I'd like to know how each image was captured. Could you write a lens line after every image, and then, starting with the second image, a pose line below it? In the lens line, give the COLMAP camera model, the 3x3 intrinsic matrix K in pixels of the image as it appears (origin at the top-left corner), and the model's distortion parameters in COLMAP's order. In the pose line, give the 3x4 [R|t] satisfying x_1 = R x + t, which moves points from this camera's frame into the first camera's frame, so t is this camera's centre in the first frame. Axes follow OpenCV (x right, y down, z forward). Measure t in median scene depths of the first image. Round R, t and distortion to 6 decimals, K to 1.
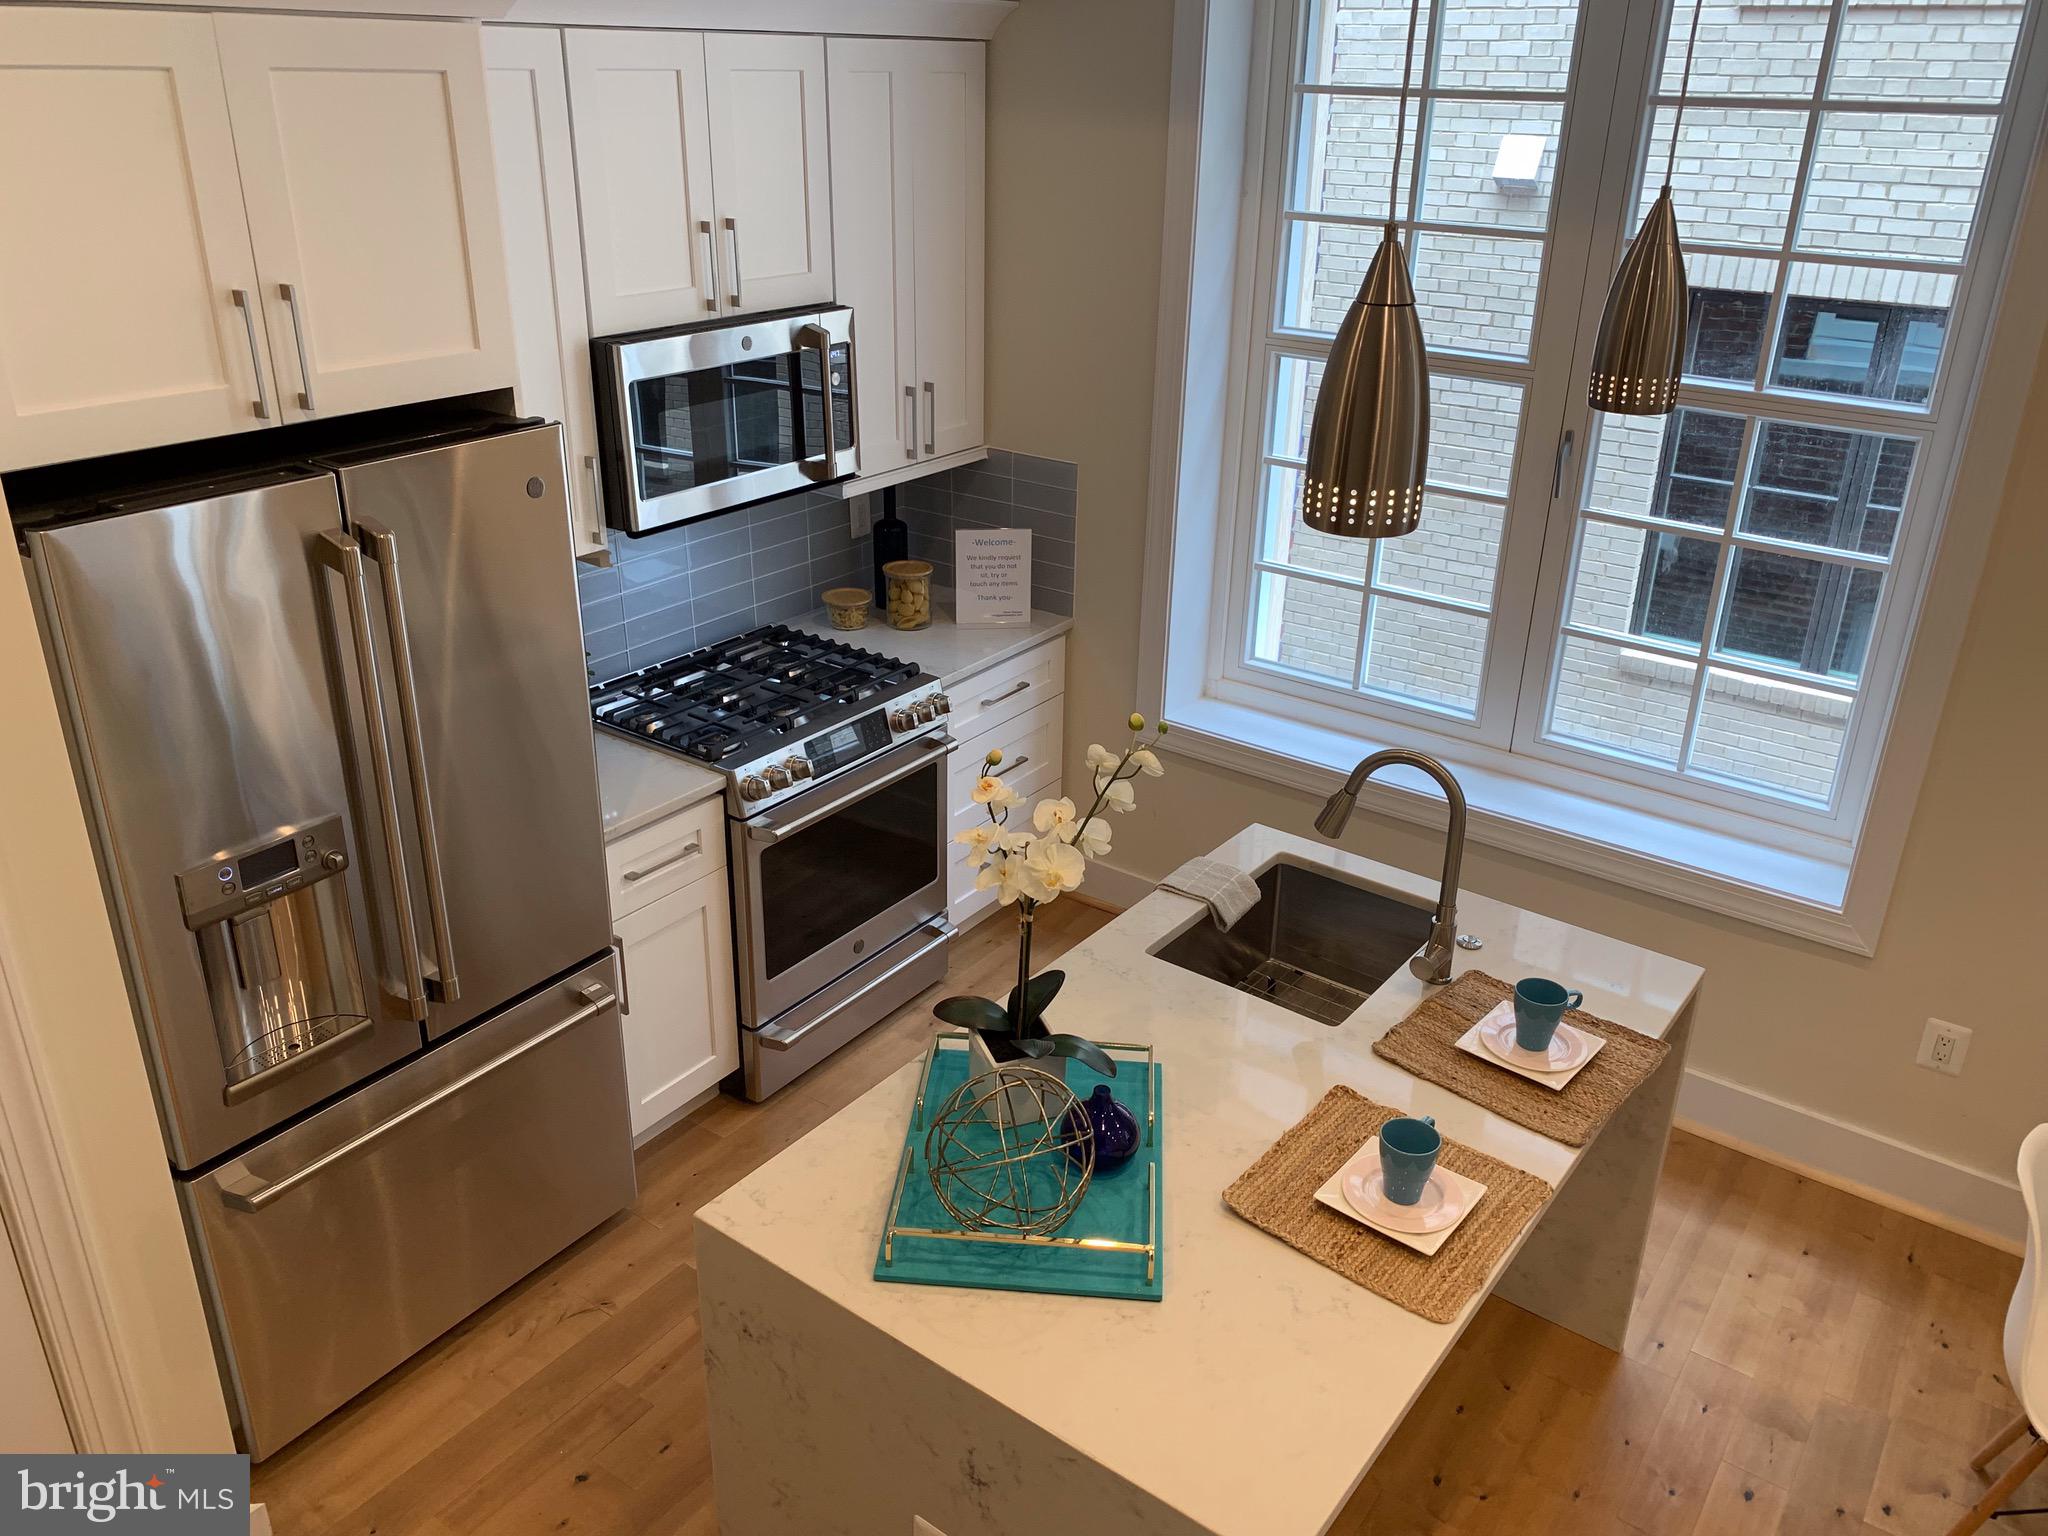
lens RADIAL K [[1564.1, 0, 1029.9], [0, 1564.1, 761.4], [0, 0, 1]] dist [0.048977, -0.055674]
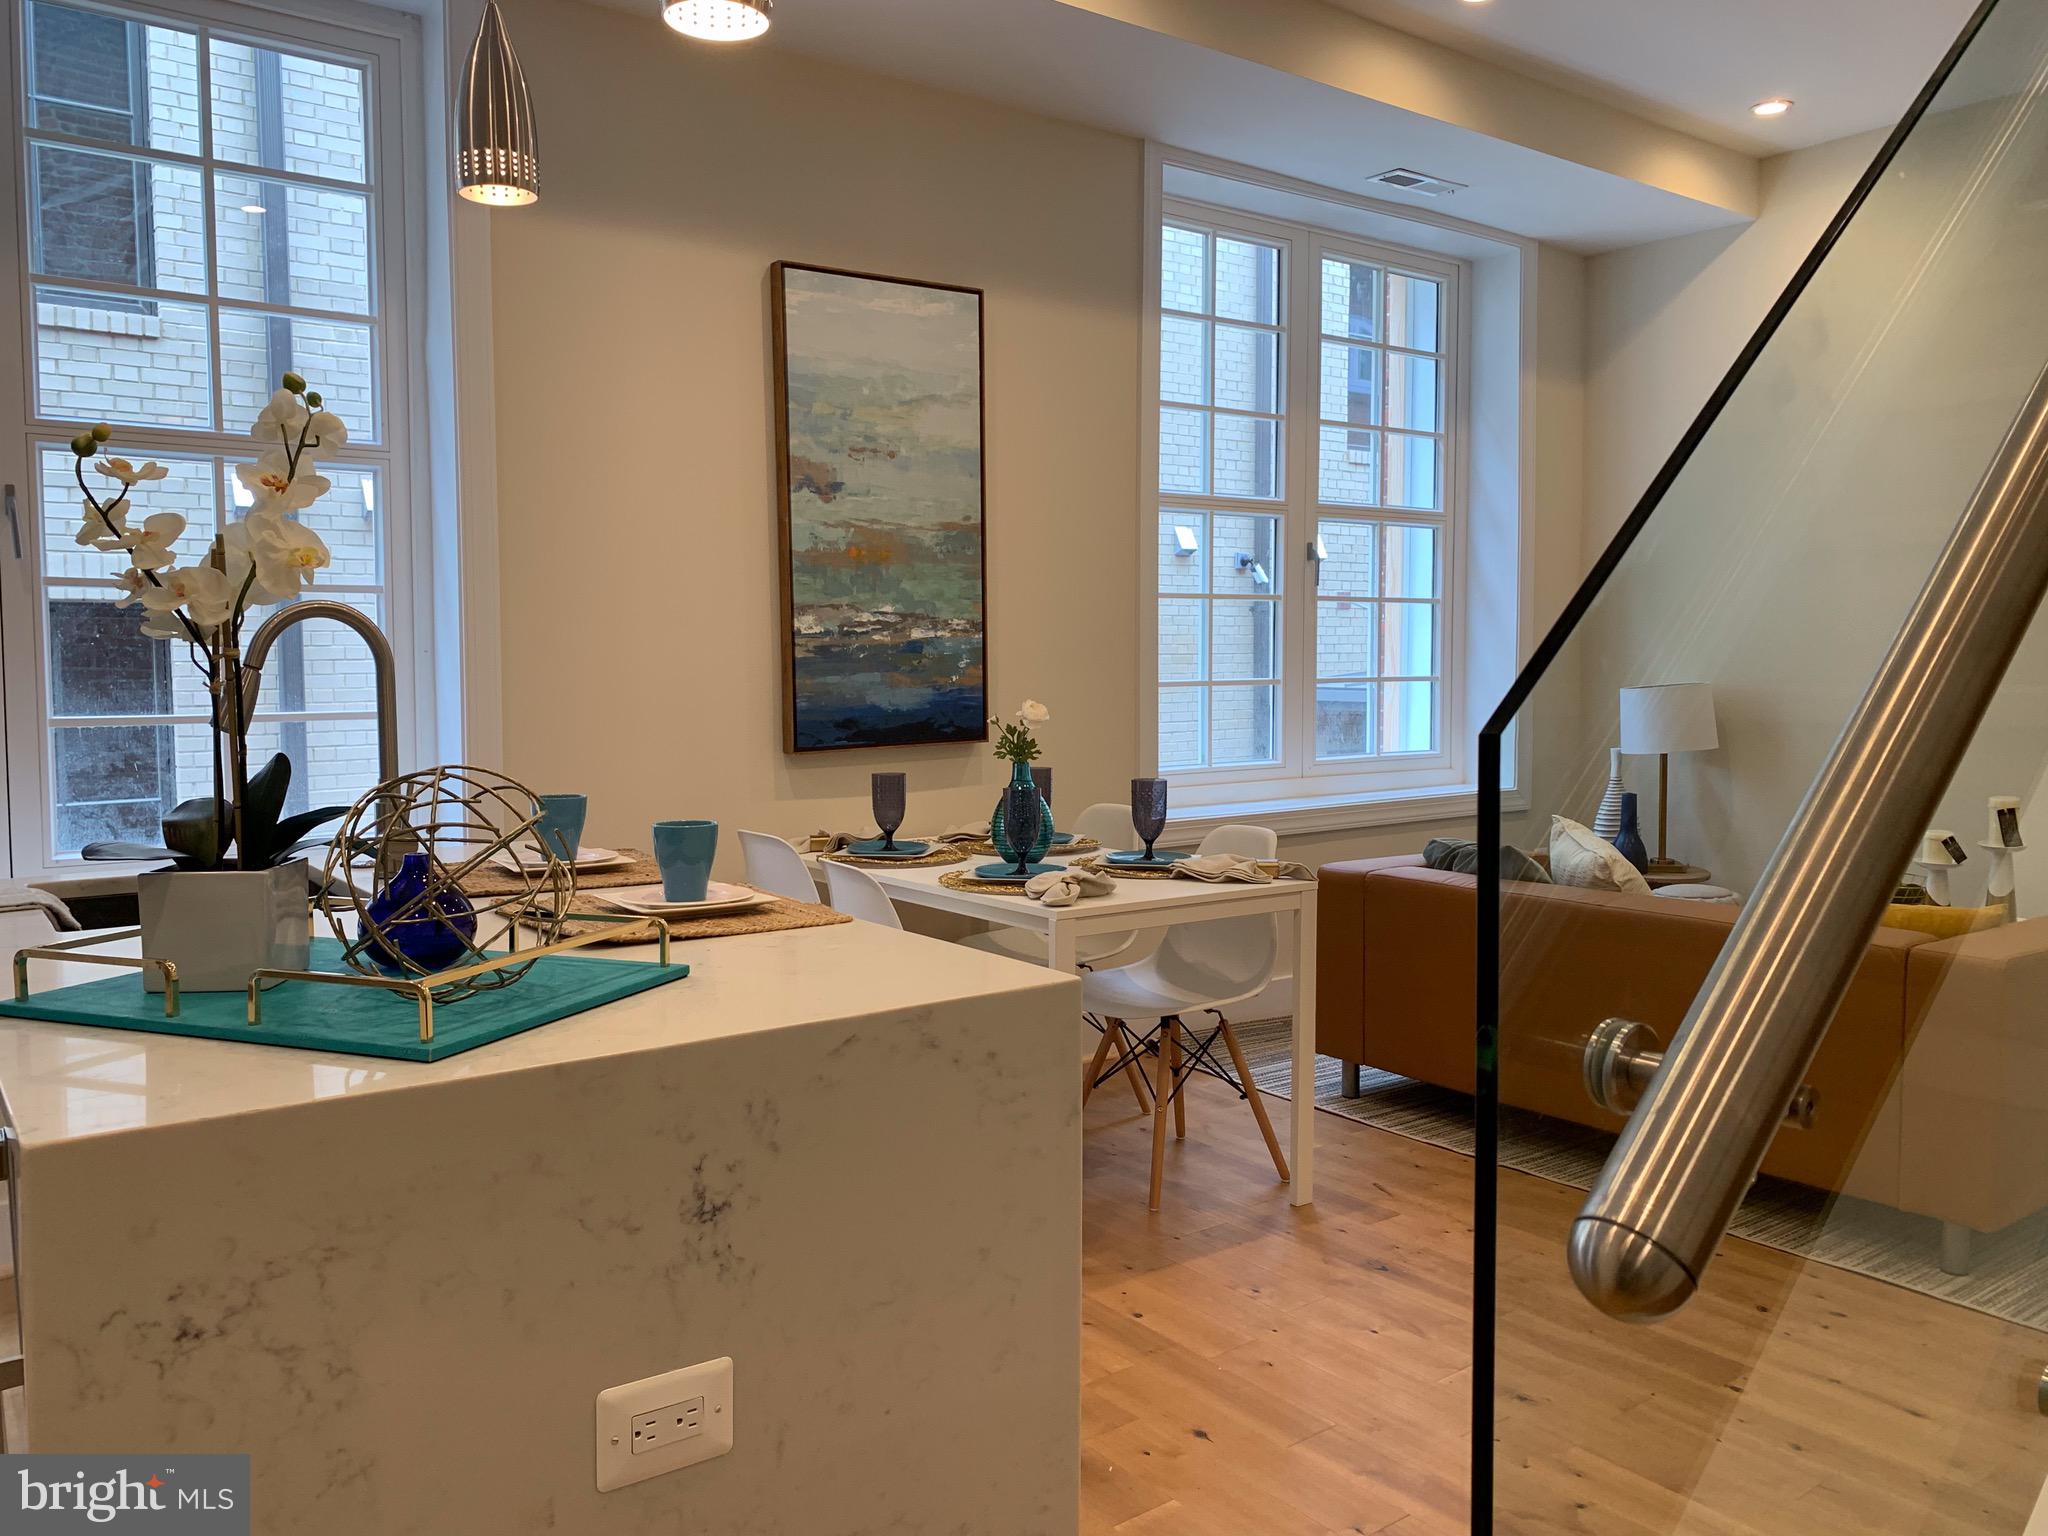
lens RADIAL K [[1564.1, 0, 1027.3], [0, 1564.1, 756.4], [0, 0, 1]] dist [0.048977, -0.055674]
pose [[0.282573, -0.081436, 0.955783, -0.323103], [0.399184, 0.915999, -0.039971, 0.176145], [-0.872241, 0.392827, 0.291345, 0.293385]]
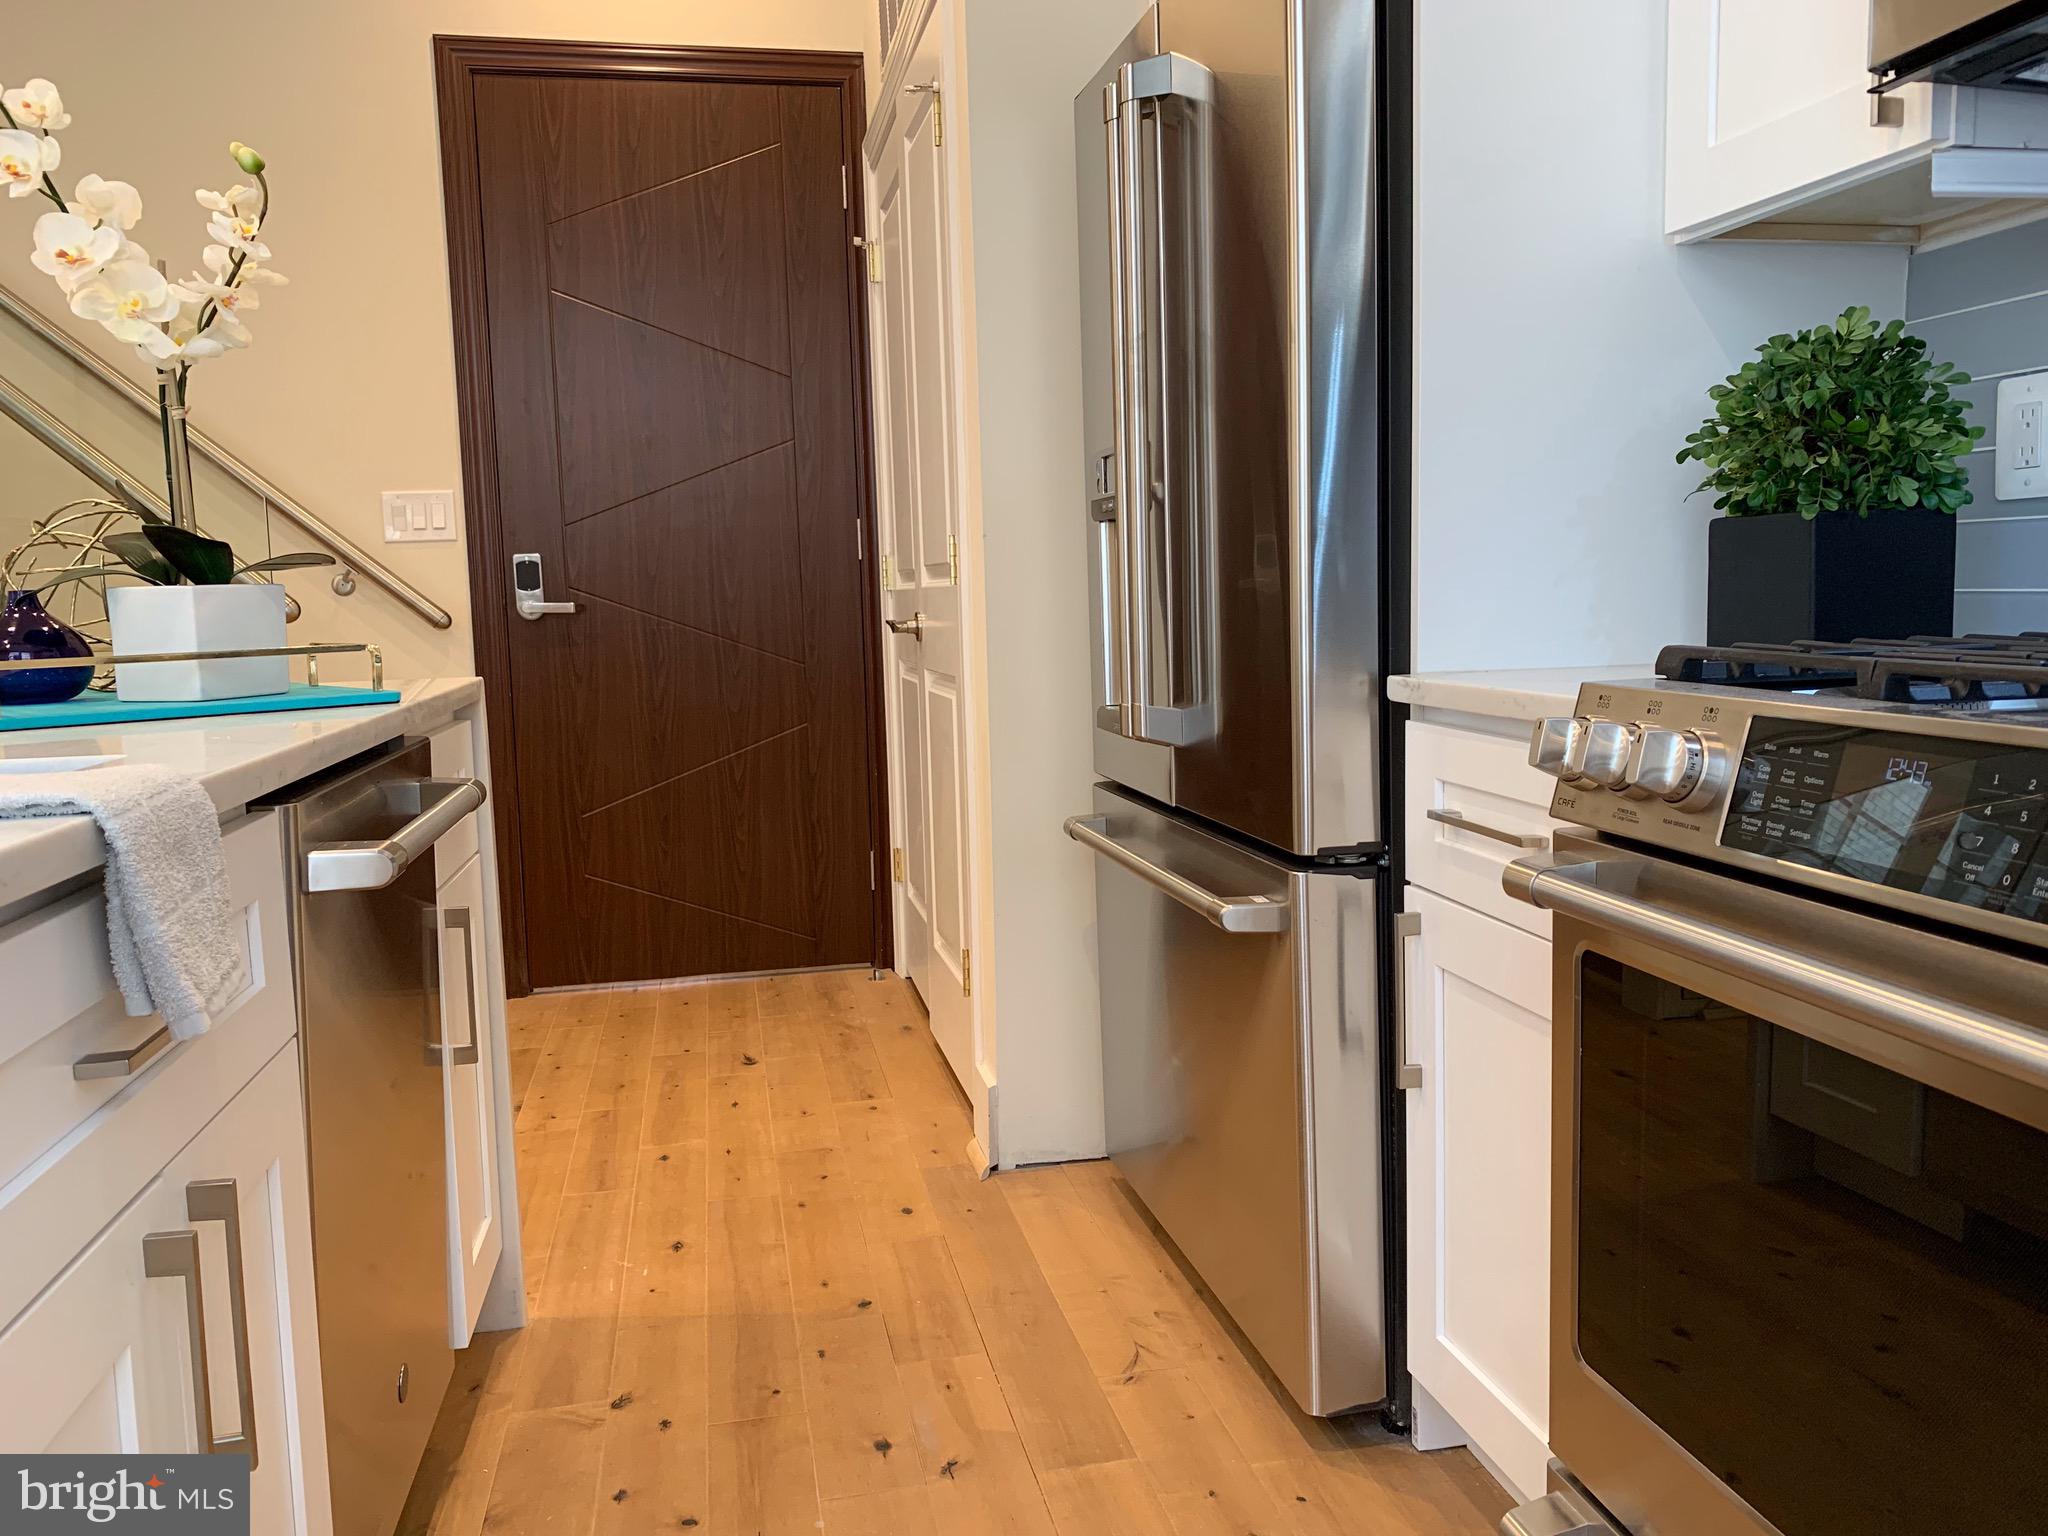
lens RADIAL K [[1564.1, 0, 1037.1], [0, 1564.1, 742.3], [0, 0, 1]] dist [0.048977, -0.055674]
pose [[-0.665121, 0.076023, -0.742856, 0.156980], [-0.291141, 0.889678, 0.351723, -0.066967], [0.687642, 0.450214, -0.569610, 0.994504]]
